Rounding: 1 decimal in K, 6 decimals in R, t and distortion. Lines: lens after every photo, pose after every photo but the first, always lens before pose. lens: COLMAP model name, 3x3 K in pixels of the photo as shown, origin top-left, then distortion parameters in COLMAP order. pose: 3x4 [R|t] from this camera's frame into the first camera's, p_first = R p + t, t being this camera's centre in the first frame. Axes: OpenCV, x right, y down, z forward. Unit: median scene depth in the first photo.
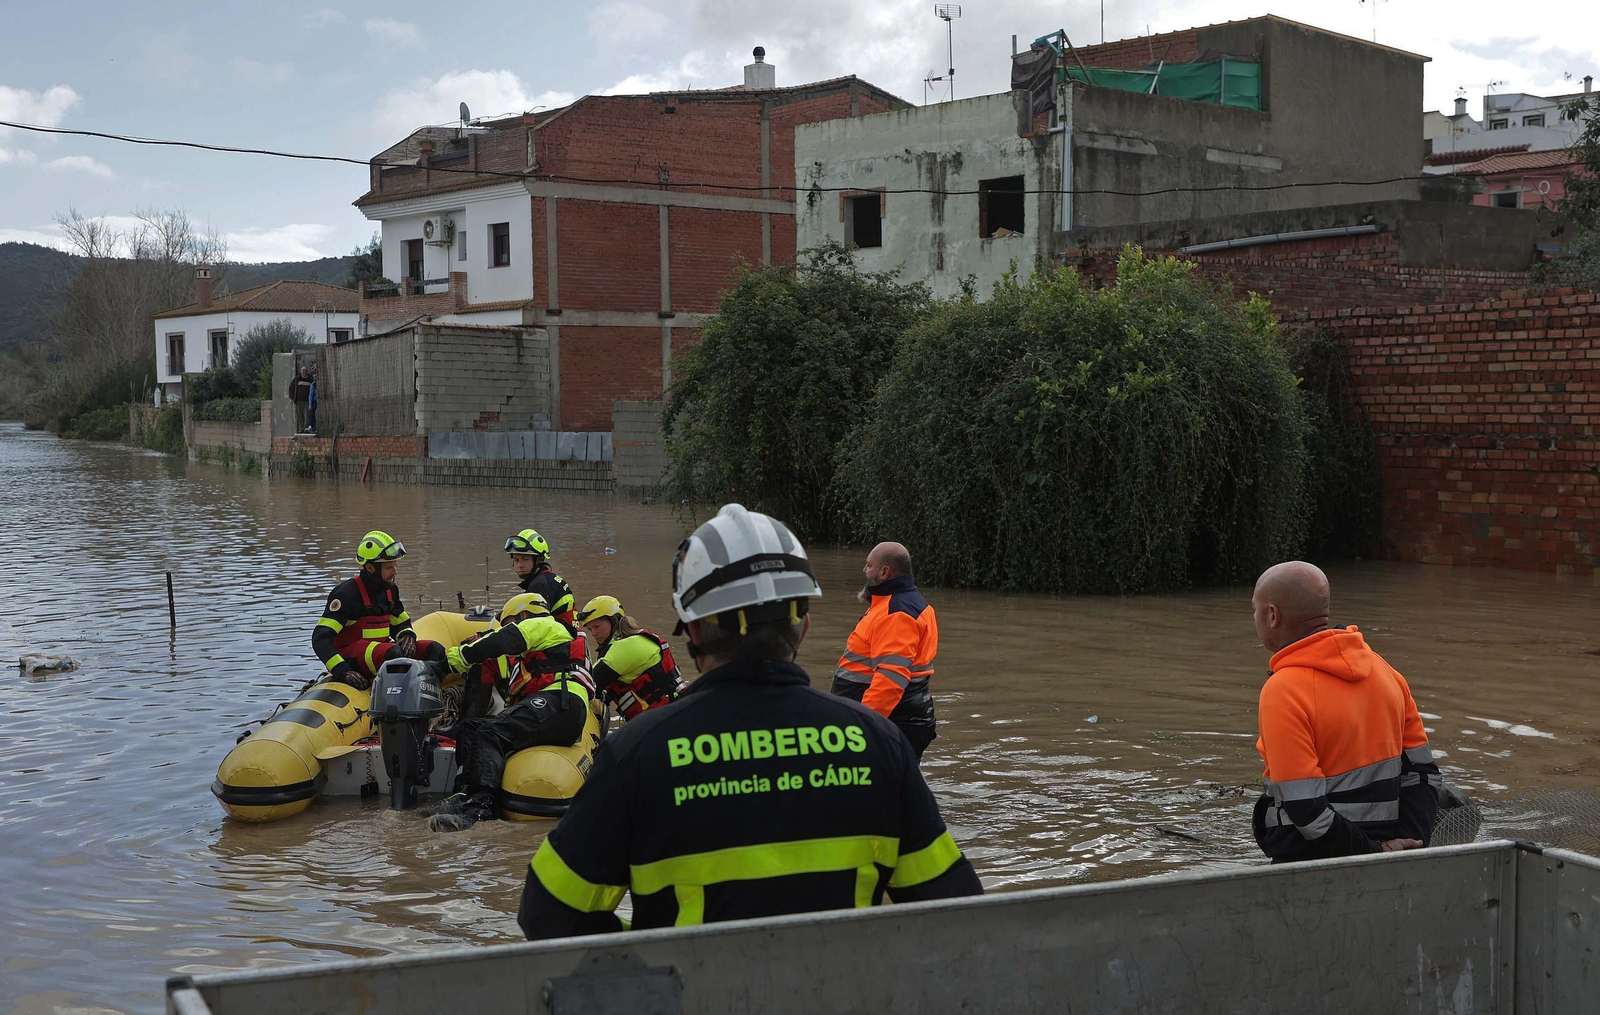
lens RADIAL K [[2168.8, 0, 800.0], [0, 2168.8, 507.5], [0, 0, 1]] dist [0.022996, 0.003229]
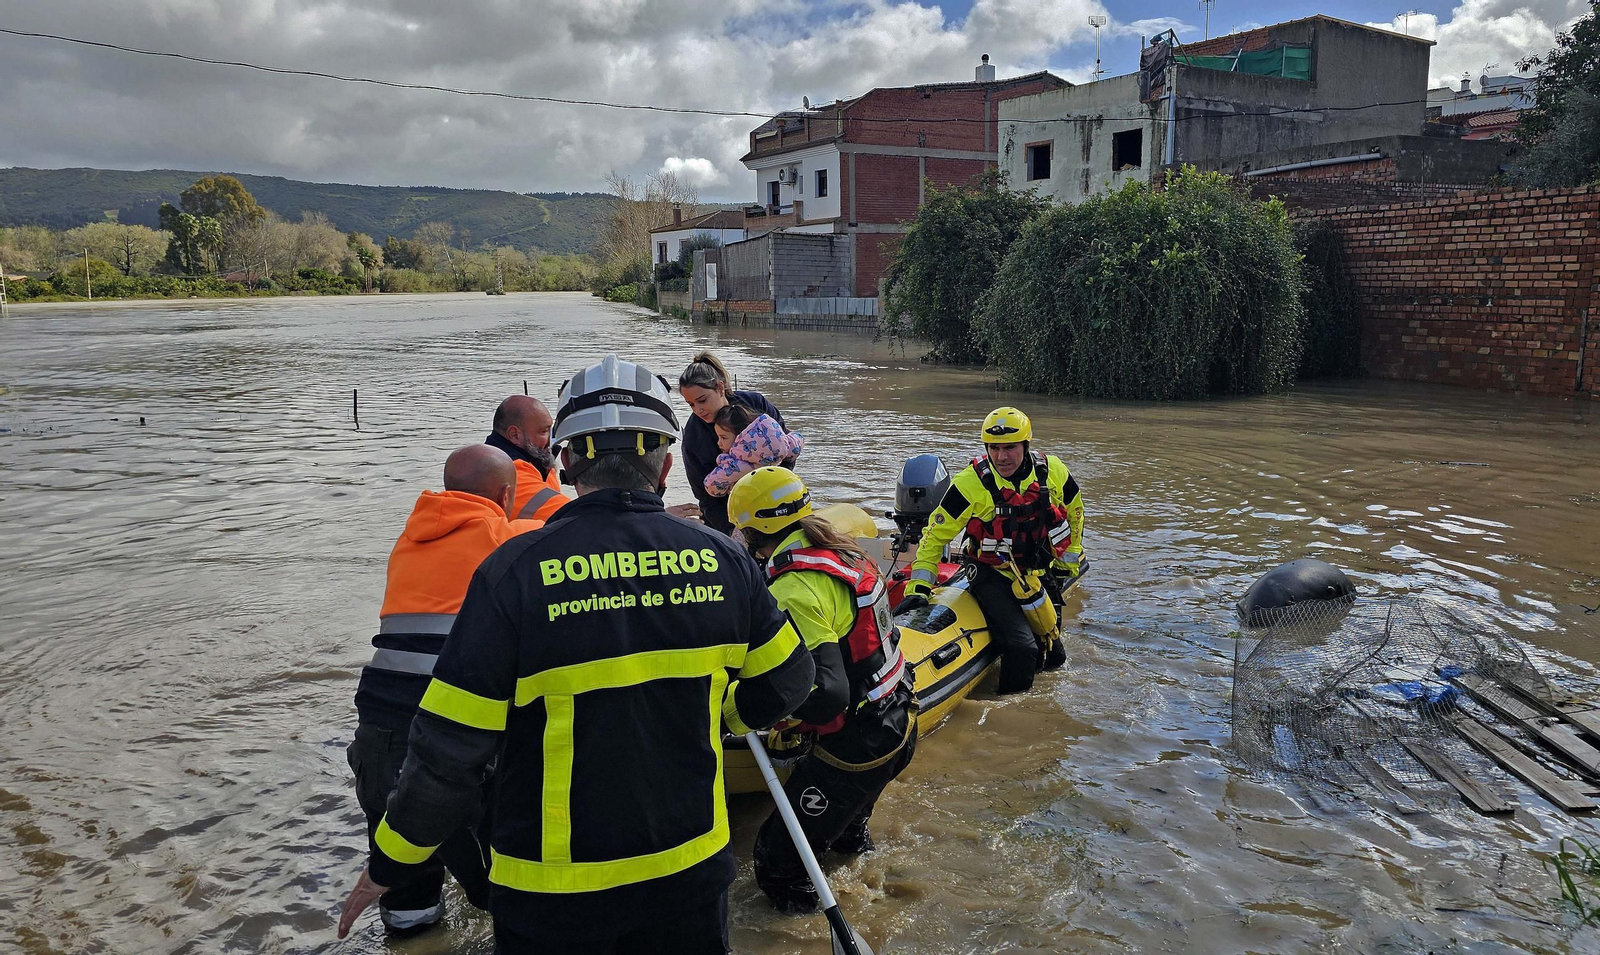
lens RADIAL K [[1208.5, 0, 835.7], [0, 1208.5, 473.4], [0, 0, 1]] dist [0.112703, -0.152839]
pose [[0.986001, 0.024761, -0.164888, 0.044215], [-0.006916, 0.994134, 0.107933, -0.001430], [0.166593, -0.105281, 0.980389, 0.096232]]
